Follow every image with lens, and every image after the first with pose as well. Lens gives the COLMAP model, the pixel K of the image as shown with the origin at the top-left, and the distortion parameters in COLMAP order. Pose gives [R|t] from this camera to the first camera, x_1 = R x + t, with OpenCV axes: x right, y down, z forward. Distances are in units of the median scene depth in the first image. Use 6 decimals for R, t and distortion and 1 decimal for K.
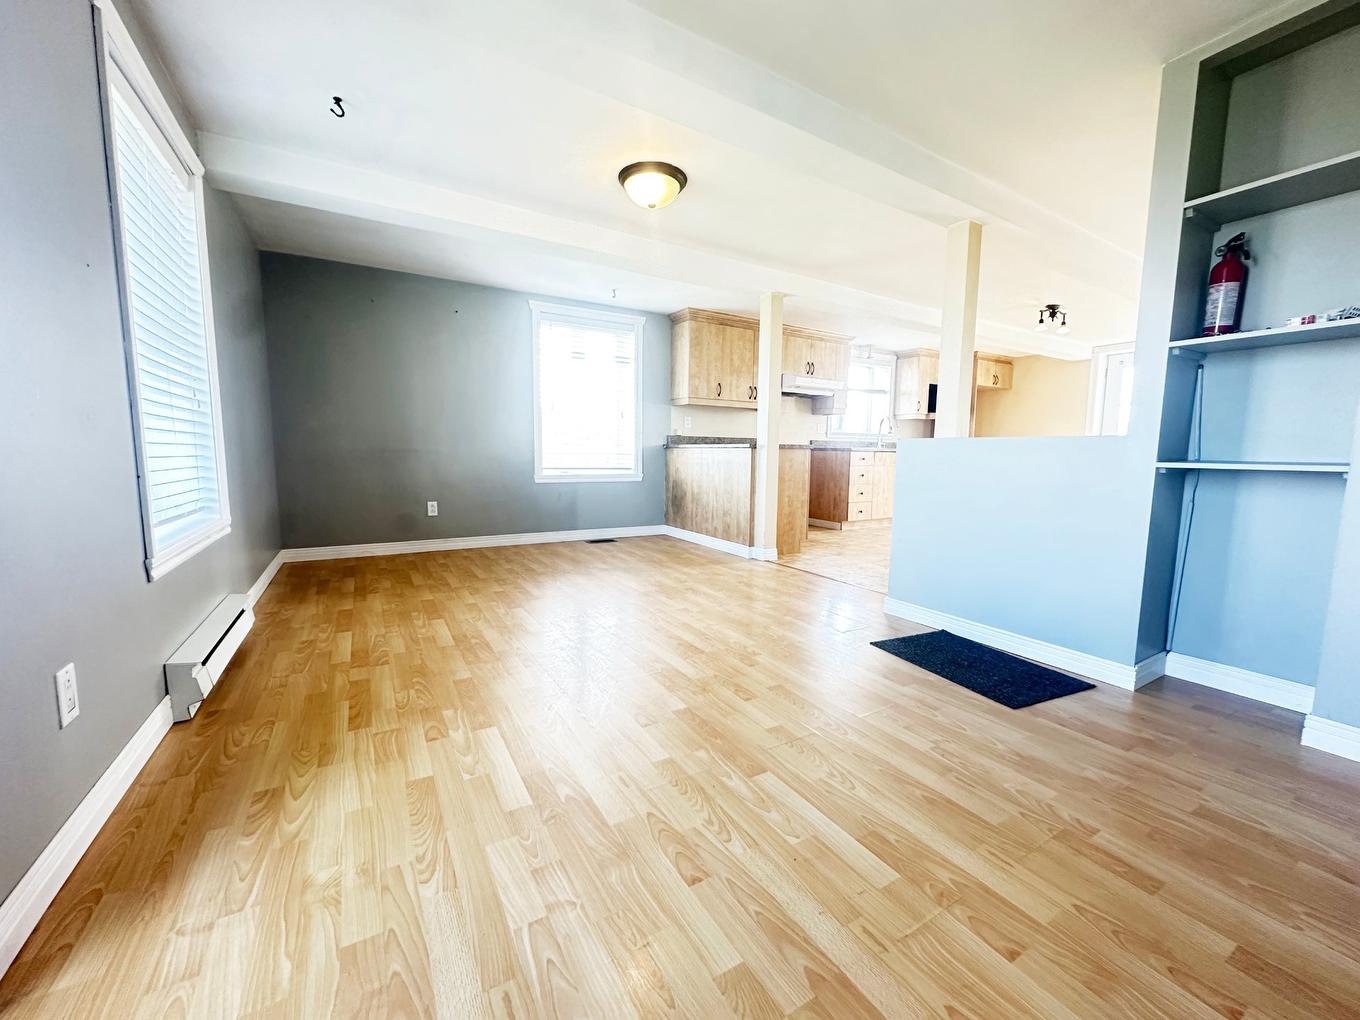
lens RADIAL K [[538.7, 0, 675.6], [0, 538.7, 510.4], [0, 0, 1]] dist [0.000526, 0.000081]
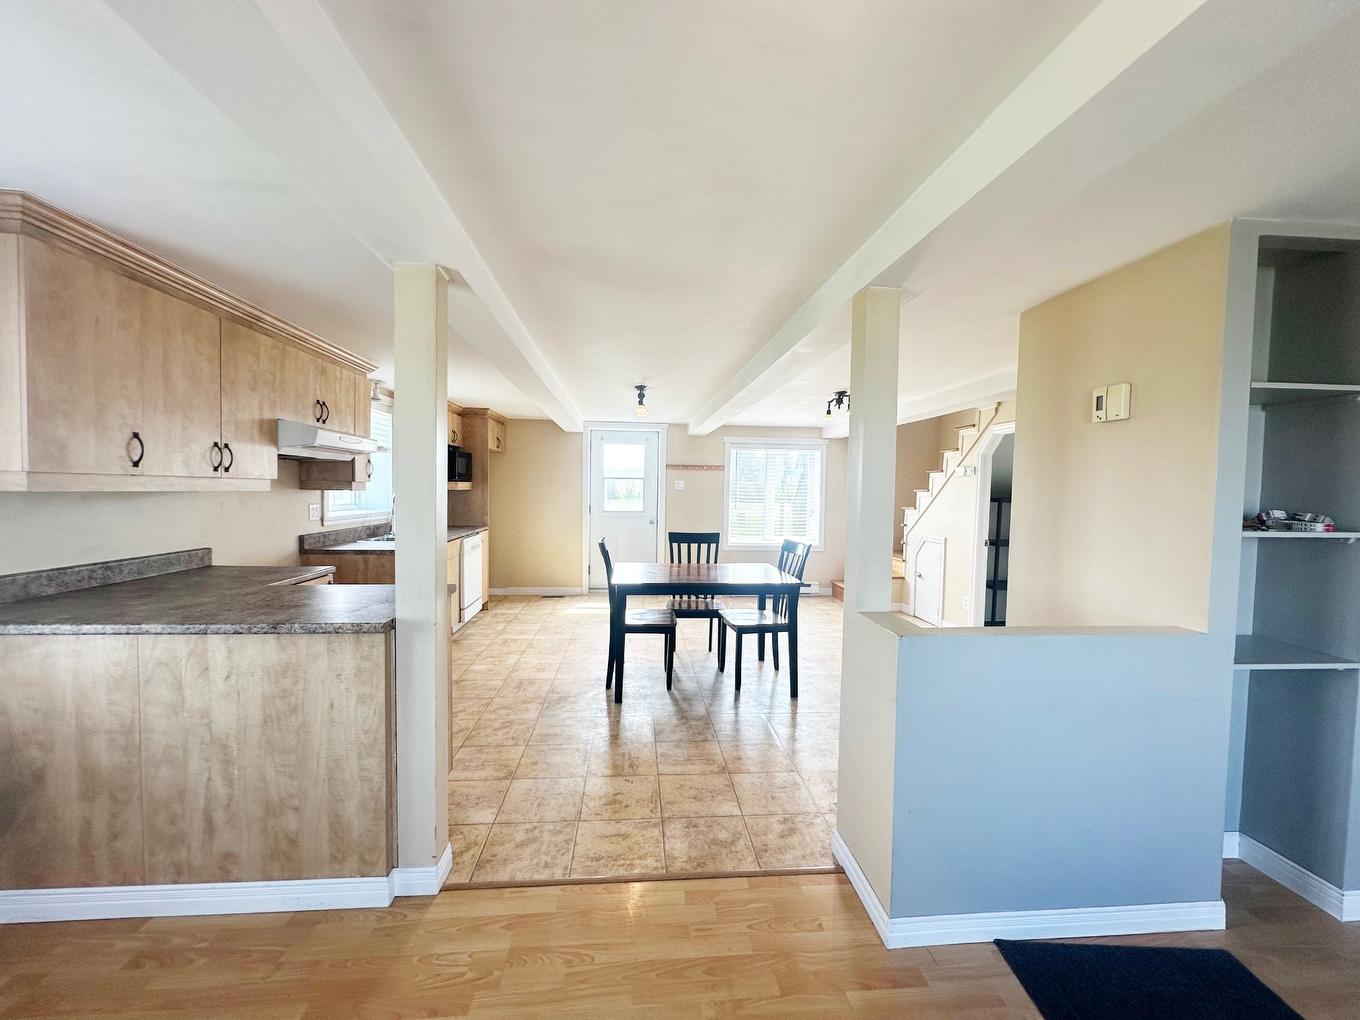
lens RADIAL K [[538.7, 0, 684.7], [0, 538.7, 510.7], [0, 0, 1]] dist [0.000526, 0.000081]
pose [[0.423437, -0.040507, 0.905019, -0.112981], [0.085627, 0.996317, 0.004530, -0.172925], [-0.901870, 0.075576, 0.425346, 0.571007]]
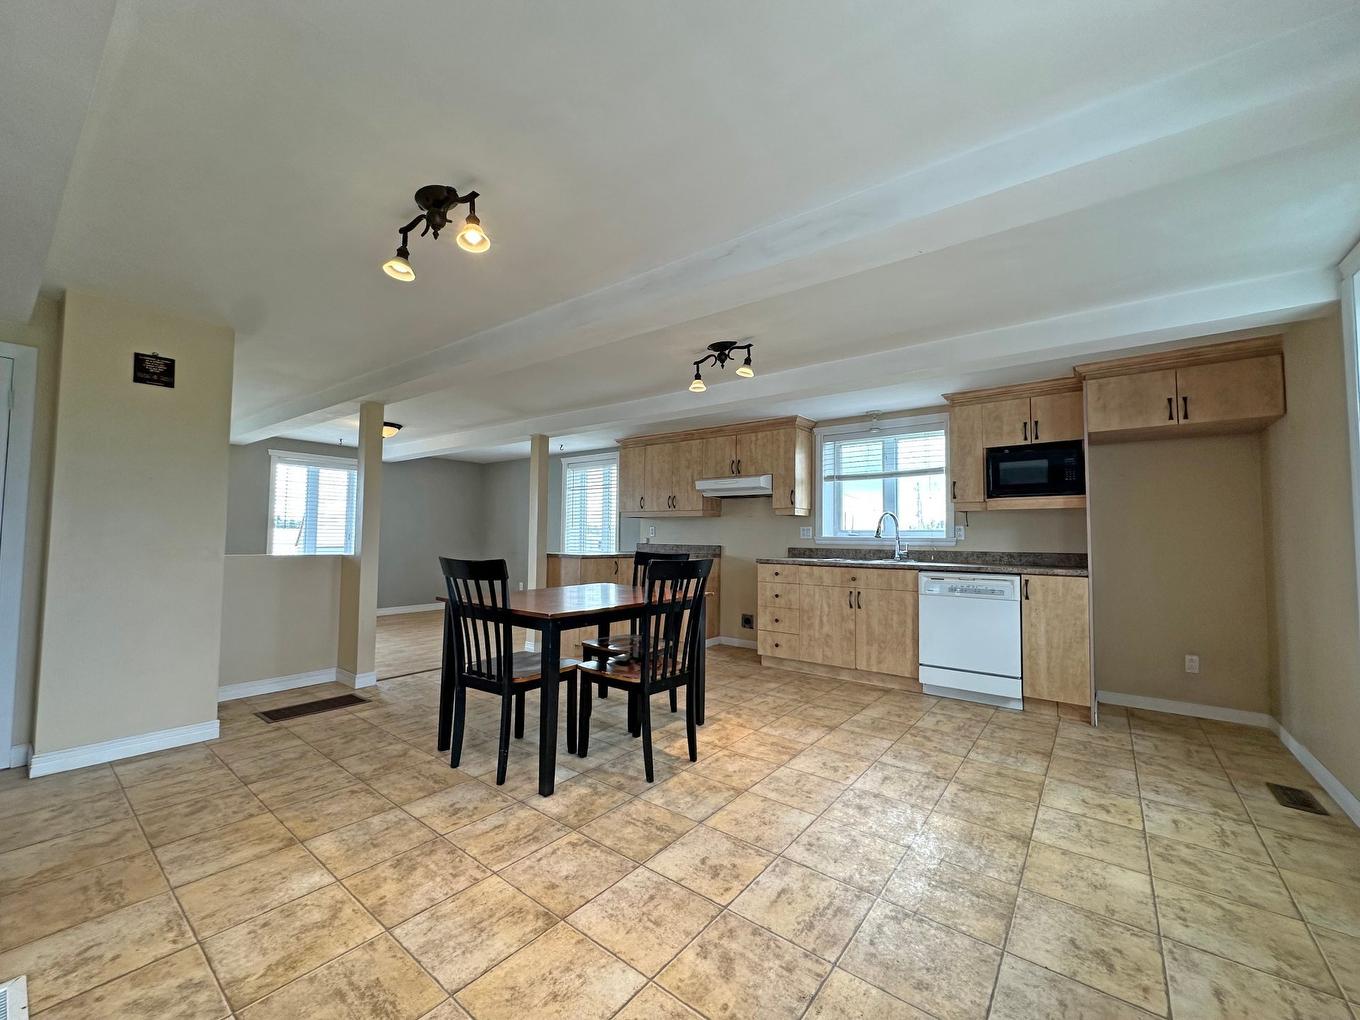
lens RADIAL K [[538.7, 0, 676.8], [0, 538.7, 512.2], [0, 0, 1]] dist [0.000526, 0.000081]
pose [[0.372708, -0.051077, -0.926542, 1.292844], [-0.112355, 0.988654, -0.099696, -0.116966], [0.921122, 0.141259, 0.362740, 0.763717]]
